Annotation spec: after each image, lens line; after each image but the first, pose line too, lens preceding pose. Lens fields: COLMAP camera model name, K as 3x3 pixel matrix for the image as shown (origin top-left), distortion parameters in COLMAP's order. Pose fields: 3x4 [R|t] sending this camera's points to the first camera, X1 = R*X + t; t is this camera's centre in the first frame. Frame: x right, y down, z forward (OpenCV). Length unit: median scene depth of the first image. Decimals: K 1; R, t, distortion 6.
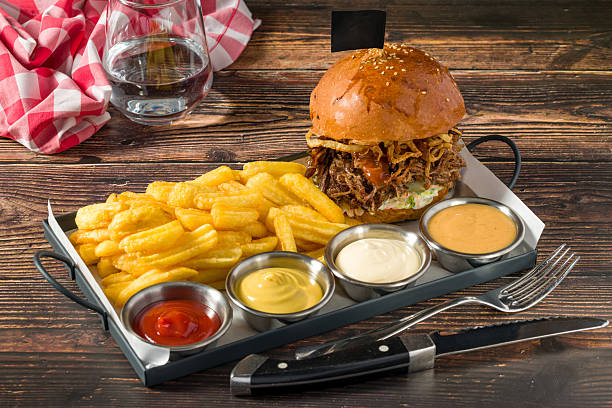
lens RADIAL K [[1848.9, 0, 306.0], [0, 1848.9, 209.3], [0, 0, 1]] dist [0.102131, 0.000000]
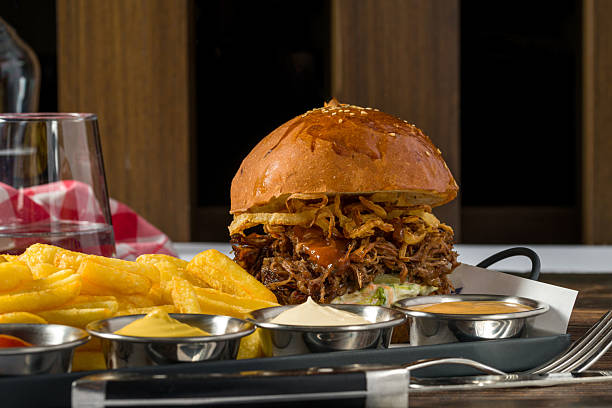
lens RADIAL K [[1941.4, 0, 309.1], [0, 1941.4, 199.5], [0, 0, 1]] dist [0.067848, 0.000000]
pose [[0.999749, -0.009268, -0.020384, 0.046079], [-0.002287, 0.863311, -0.504668, 0.325857], [0.022275, 0.504588, 0.863073, 0.368782]]
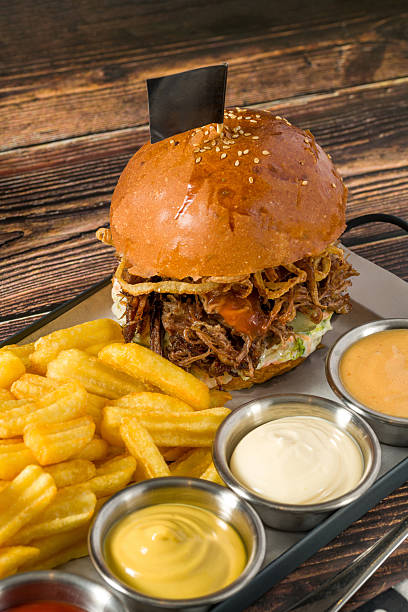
lens RADIAL K [[1941.4, 0, 191.7], [0, 1941.4, 284.5], [0, 0, 1]] dist [0.067848, 0.000000]
pose [[0.944586, -0.196471, 0.262978, -0.153685], [0.175198, 0.979207, 0.102274, -0.102261], [-0.277603, -0.050534, 0.959366, 0.360424]]
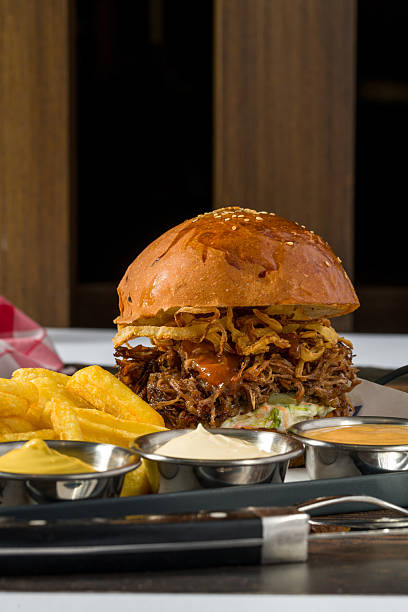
lens RADIAL K [[1941.4, 0, 200.6], [0, 1941.4, 309.9], [0, 0, 1]] dist [0.067848, 0.000000]
pose [[0.999916, 0.003144, -0.012605, 0.040211], [-0.008721, 0.881572, -0.471970, 0.277510], [0.009628, 0.472040, 0.881525, 0.399682]]
